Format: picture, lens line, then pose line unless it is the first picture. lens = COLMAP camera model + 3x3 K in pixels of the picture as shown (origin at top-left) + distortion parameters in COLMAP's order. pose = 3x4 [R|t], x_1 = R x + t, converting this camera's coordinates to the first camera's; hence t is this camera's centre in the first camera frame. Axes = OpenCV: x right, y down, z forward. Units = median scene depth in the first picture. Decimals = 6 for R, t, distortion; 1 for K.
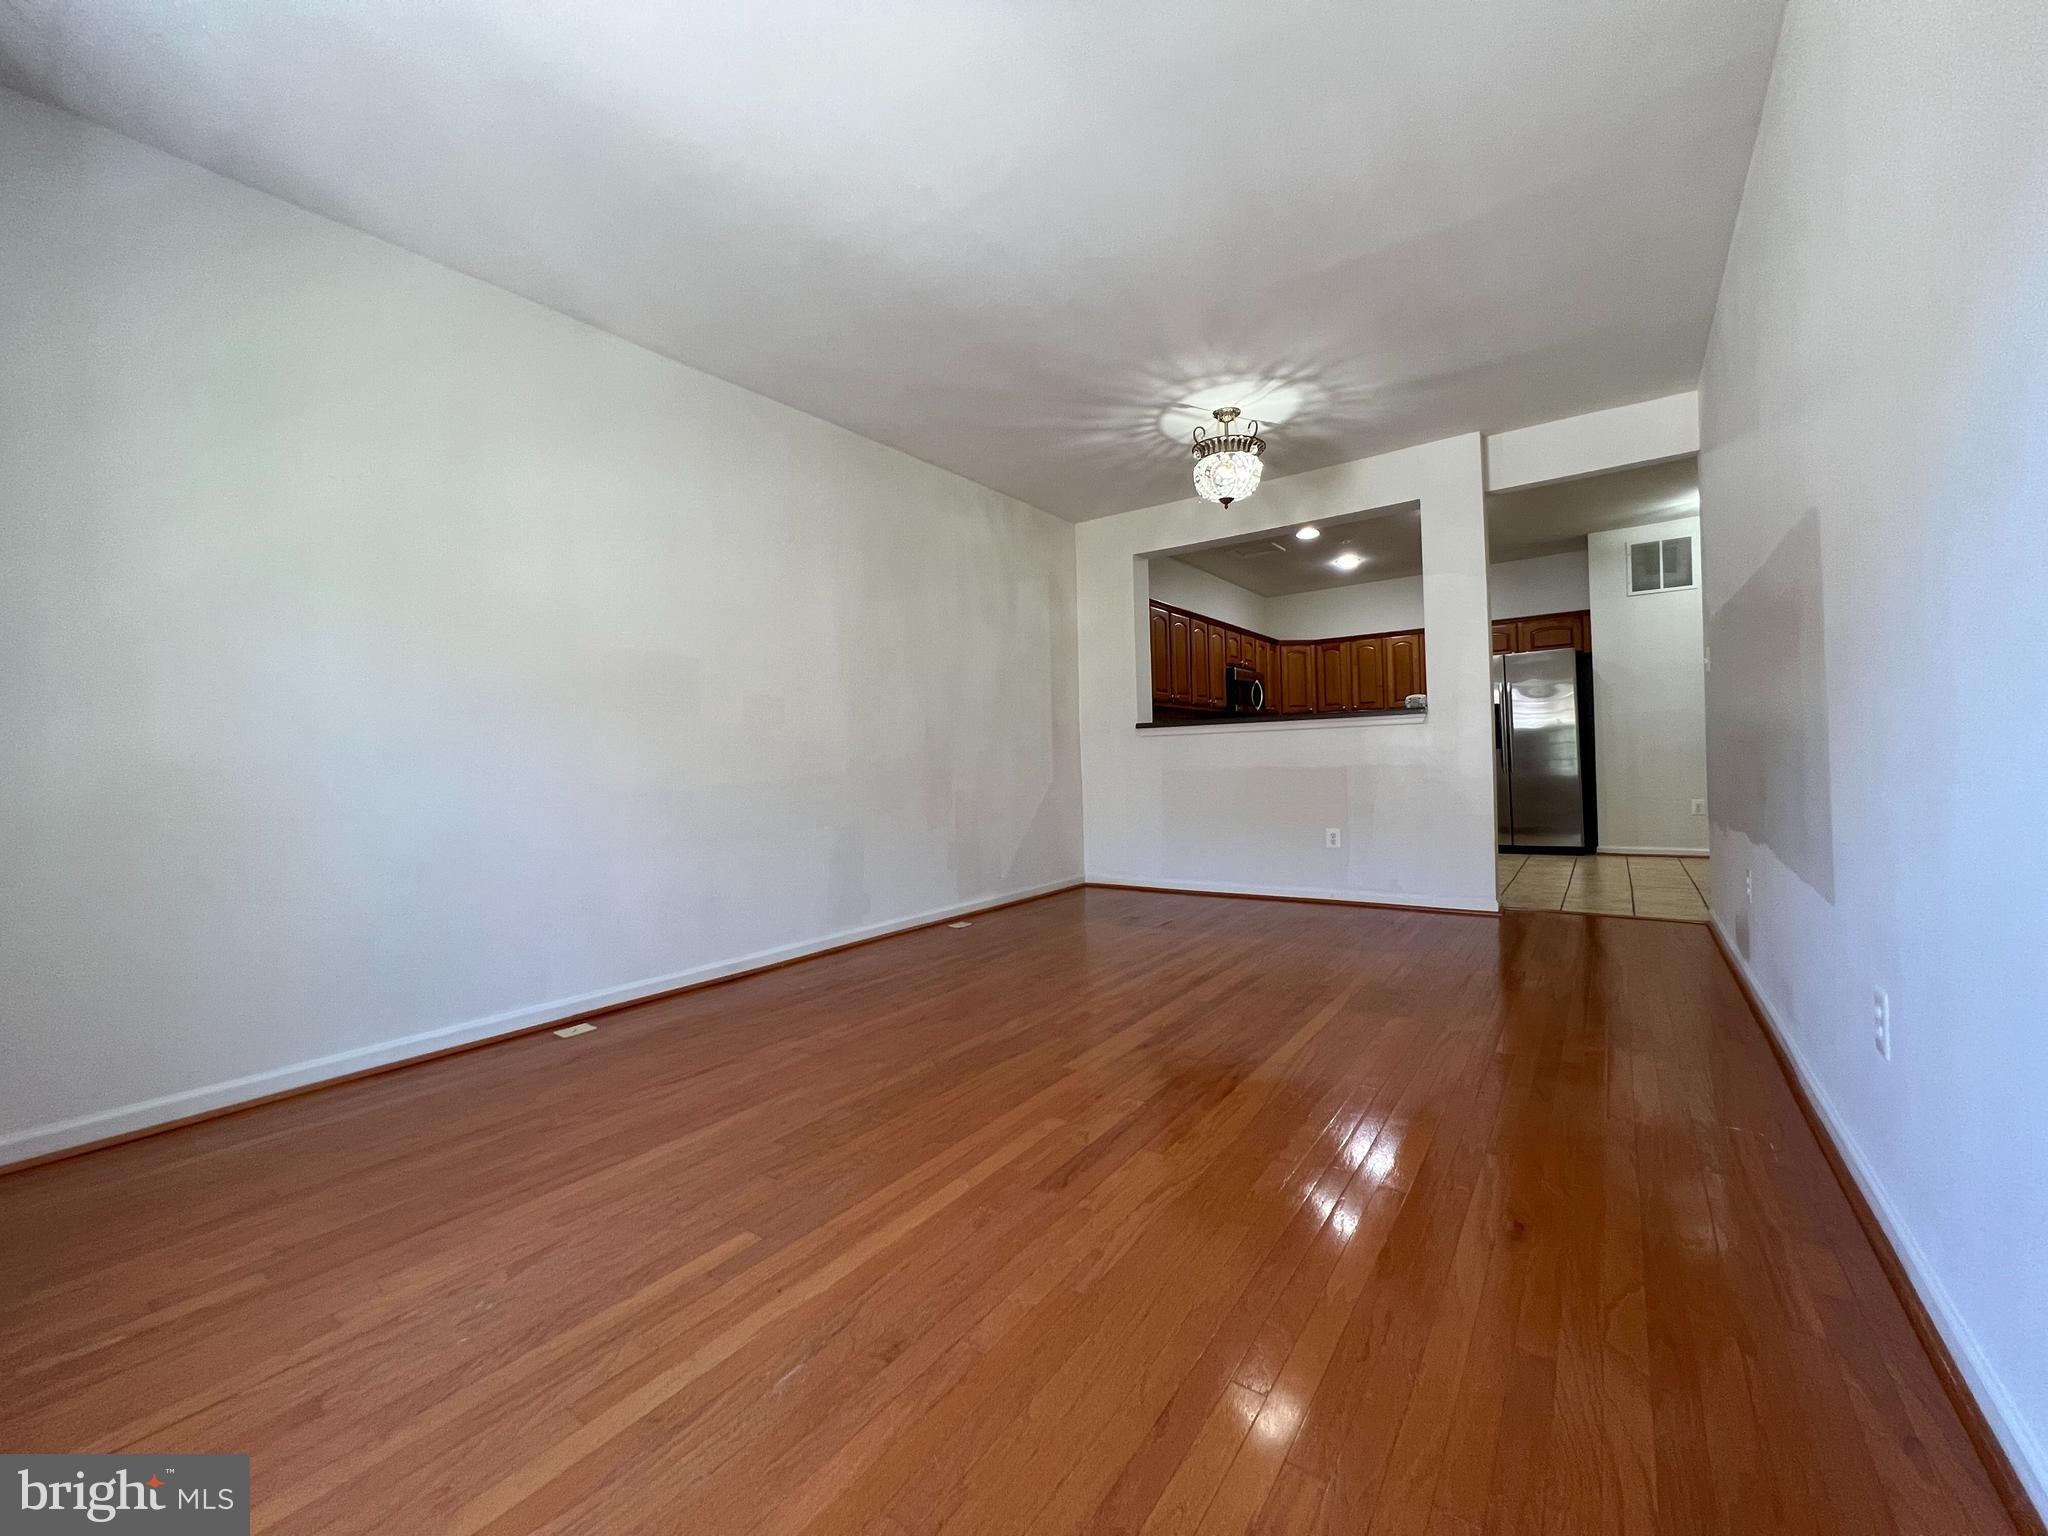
lens RADIAL K [[818.3, 0, 1017.1], [0, 818.3, 761.8], [0, 0, 1]] dist [-0.002310, 0.000669]
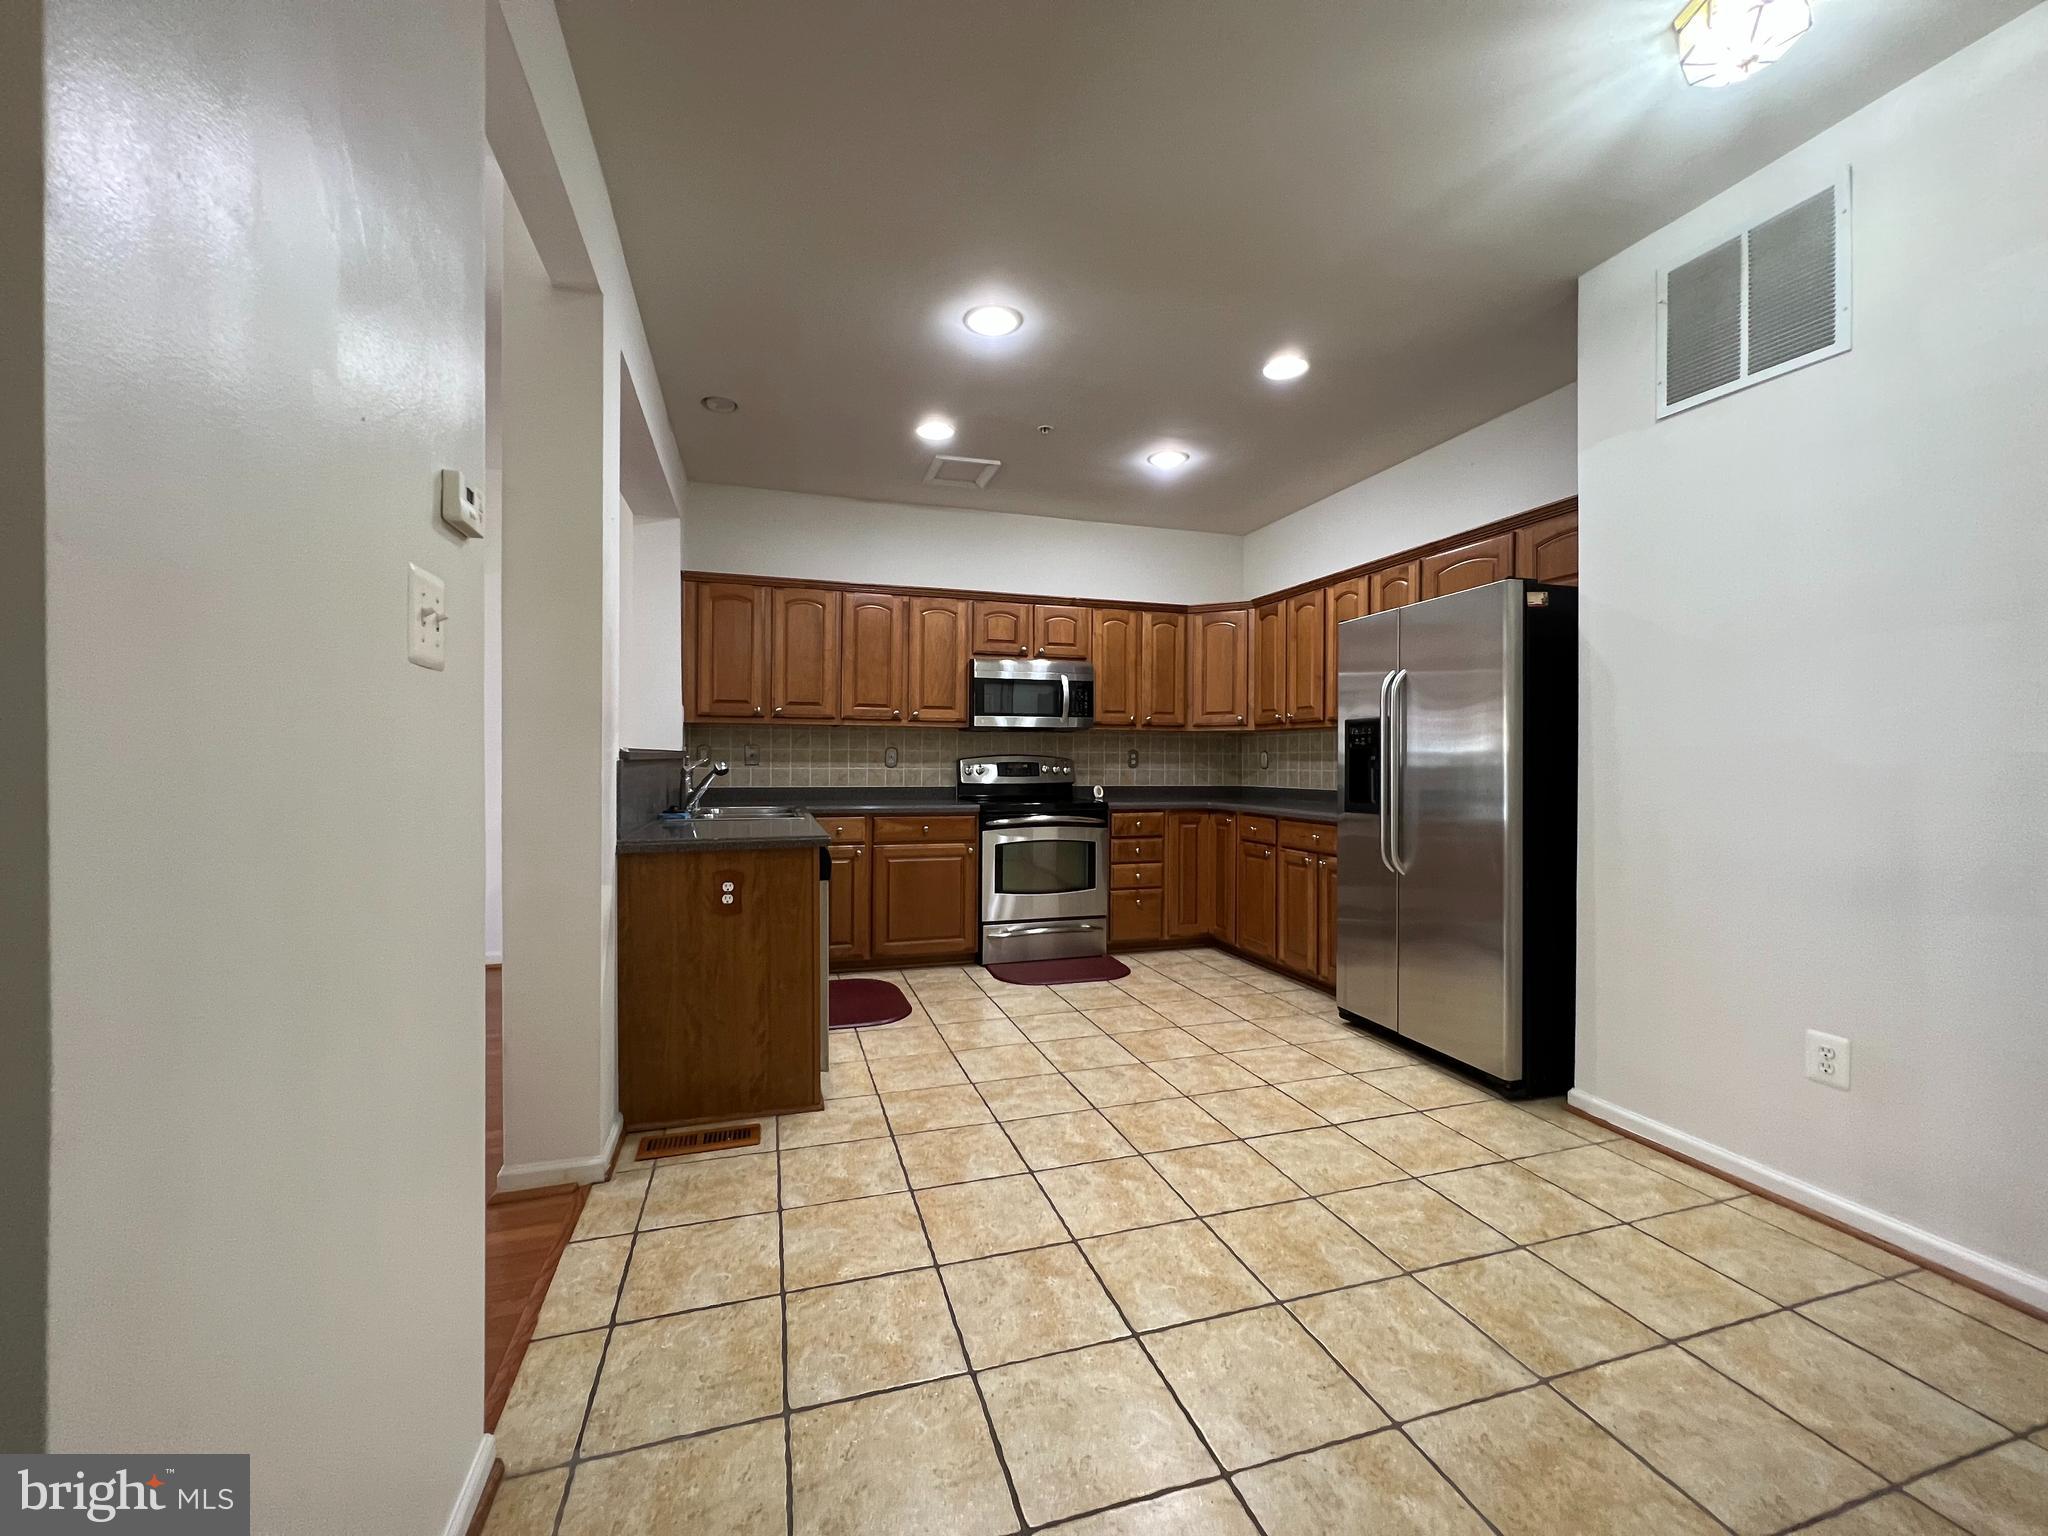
lens RADIAL K [[818.3, 0, 1017.1], [0, 818.3, 761.8], [0, 0, 1]] dist [-0.002310, 0.000669]
pose [[0.801610, 0.034302, -0.596863, 1.093043], [-0.023150, 0.999385, 0.026343, -0.083709], [0.597400, -0.007299, 0.801911, 0.804964]]
